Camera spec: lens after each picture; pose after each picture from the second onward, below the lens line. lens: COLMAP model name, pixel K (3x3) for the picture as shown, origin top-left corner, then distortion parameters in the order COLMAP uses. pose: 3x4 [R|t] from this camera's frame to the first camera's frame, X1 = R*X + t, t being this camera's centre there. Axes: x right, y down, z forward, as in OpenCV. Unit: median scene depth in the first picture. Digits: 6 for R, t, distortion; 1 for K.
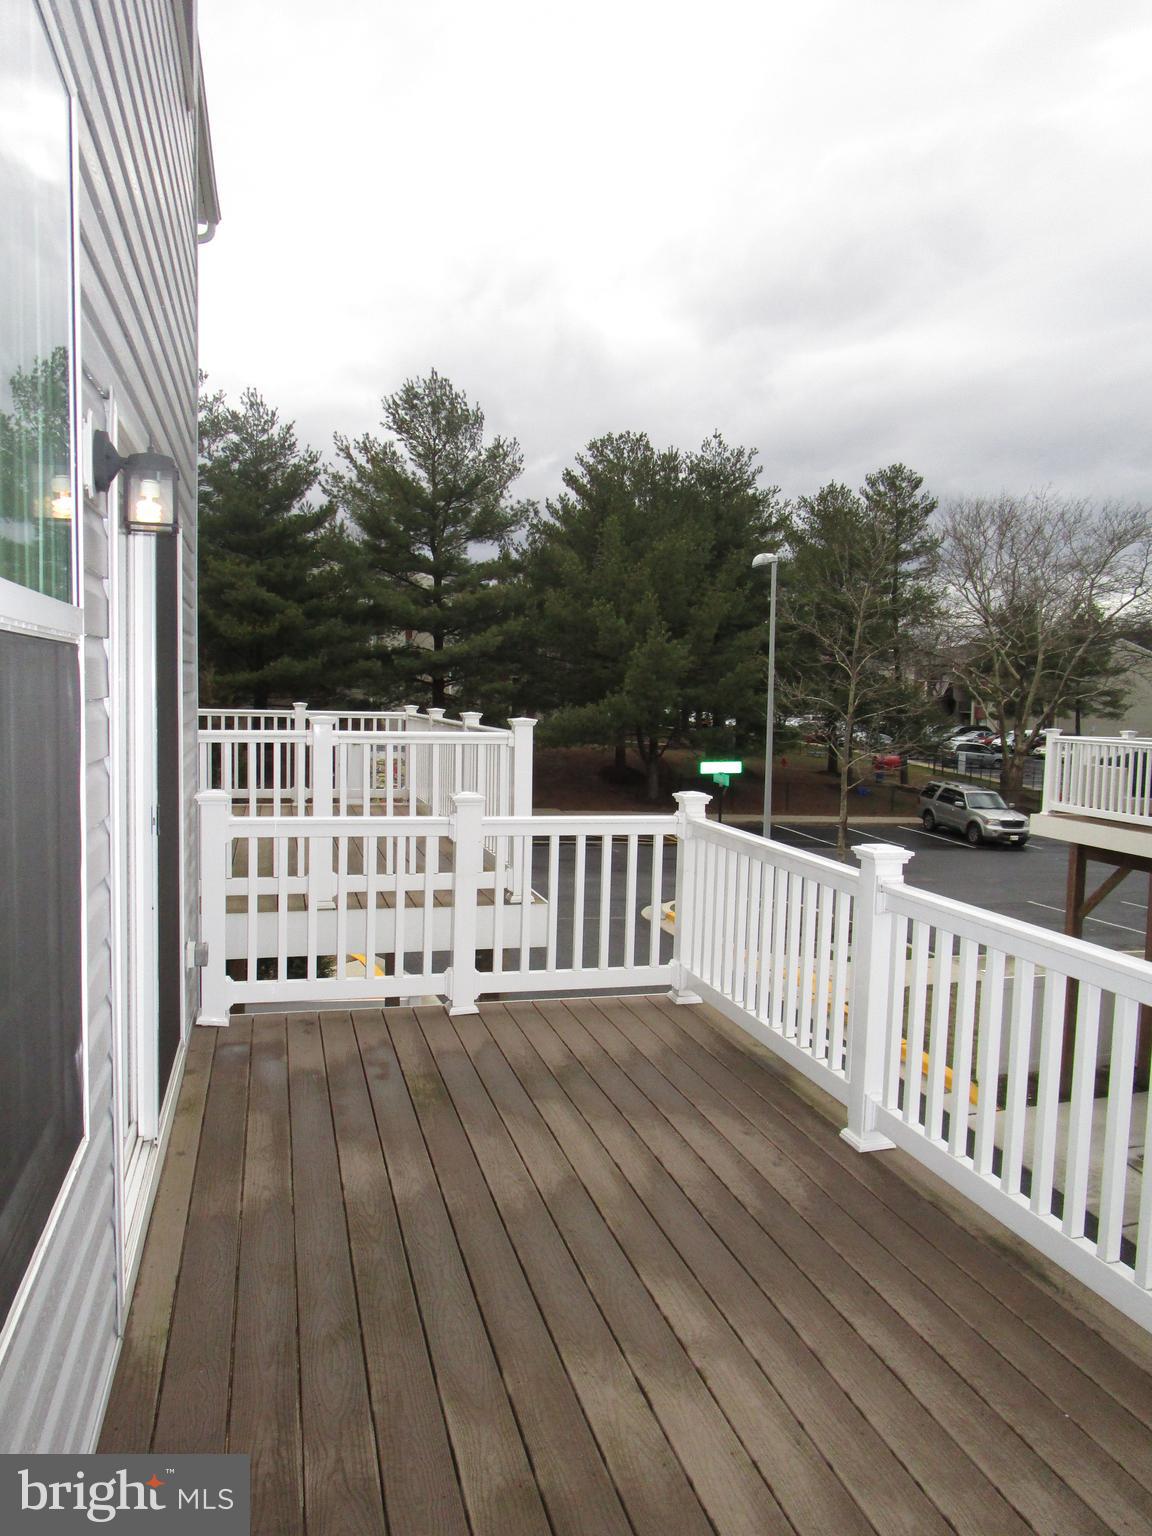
lens RADIAL K [[1102.3, 0, 576.0], [0, 1102.3, 768.0], [0, 0, 1]] dist [-0.004718, 0.001291]
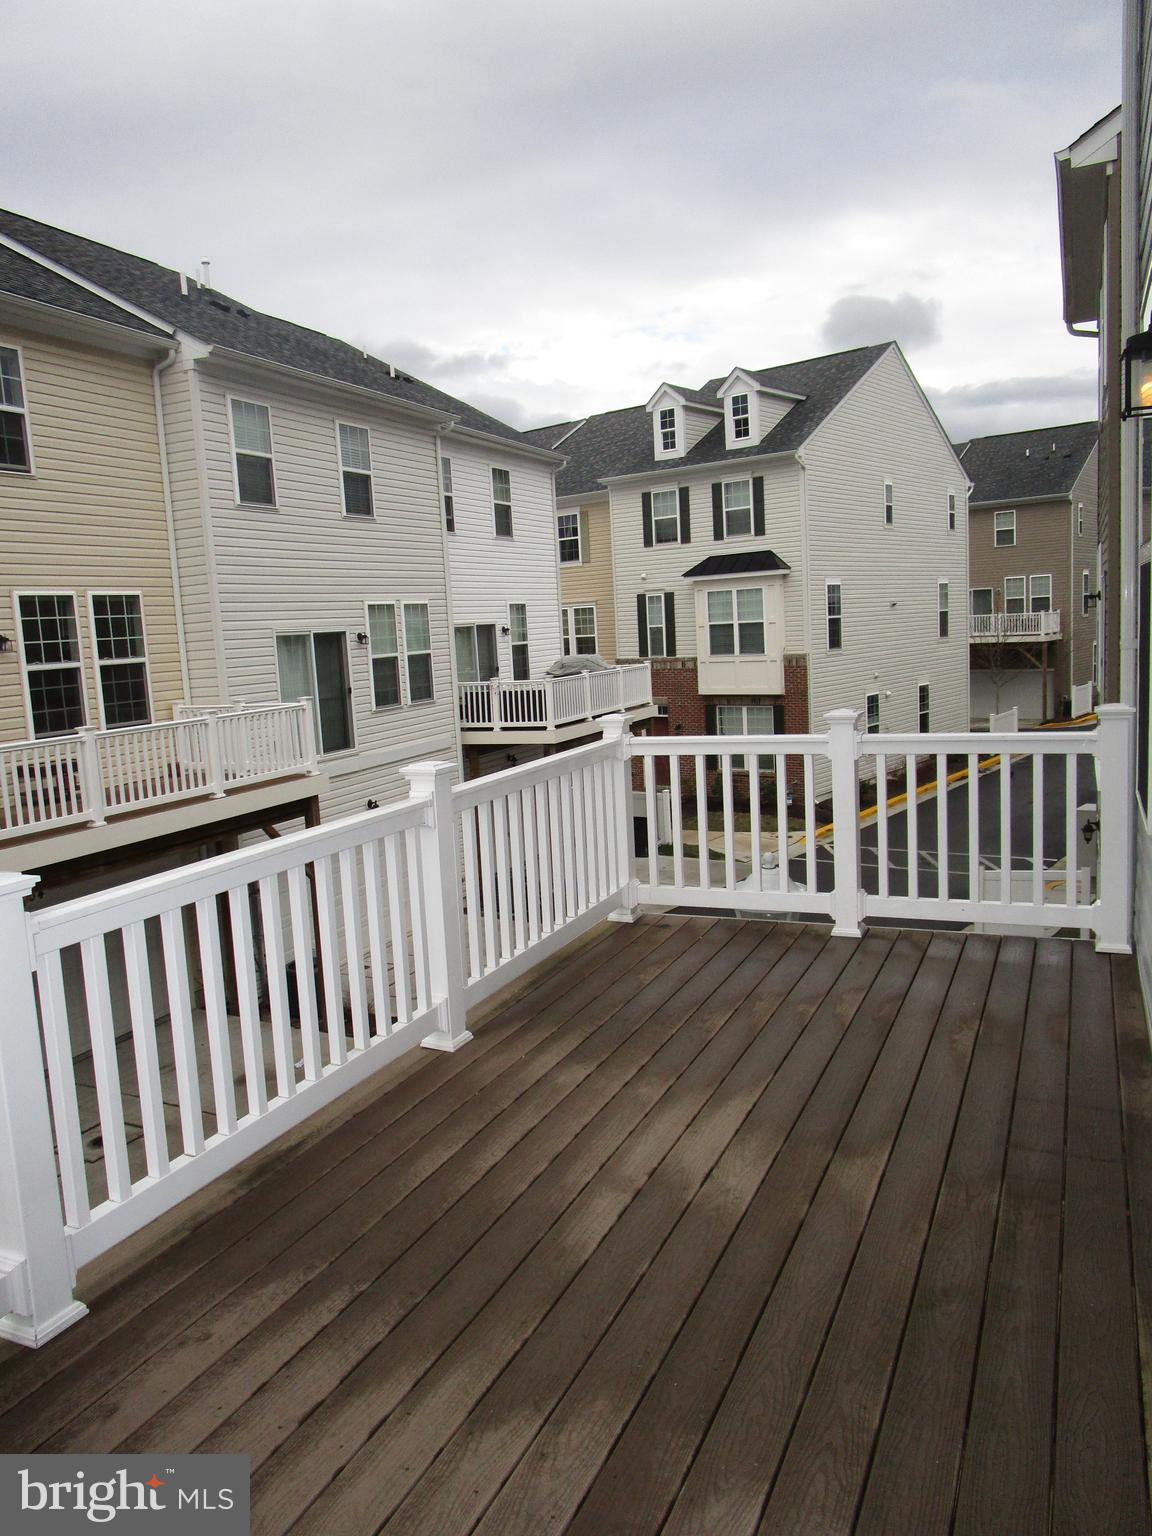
lens RADIAL K [[1102.3, 0, 576.0], [0, 1102.3, 768.0], [0, 0, 1]] dist [-0.004718, 0.001291]
pose [[-0.767952, -0.071308, 0.636526, -0.496424], [0.074403, 0.977124, 0.199230, -0.115054], [-0.636172, 0.200358, -0.745079, 1.654186]]
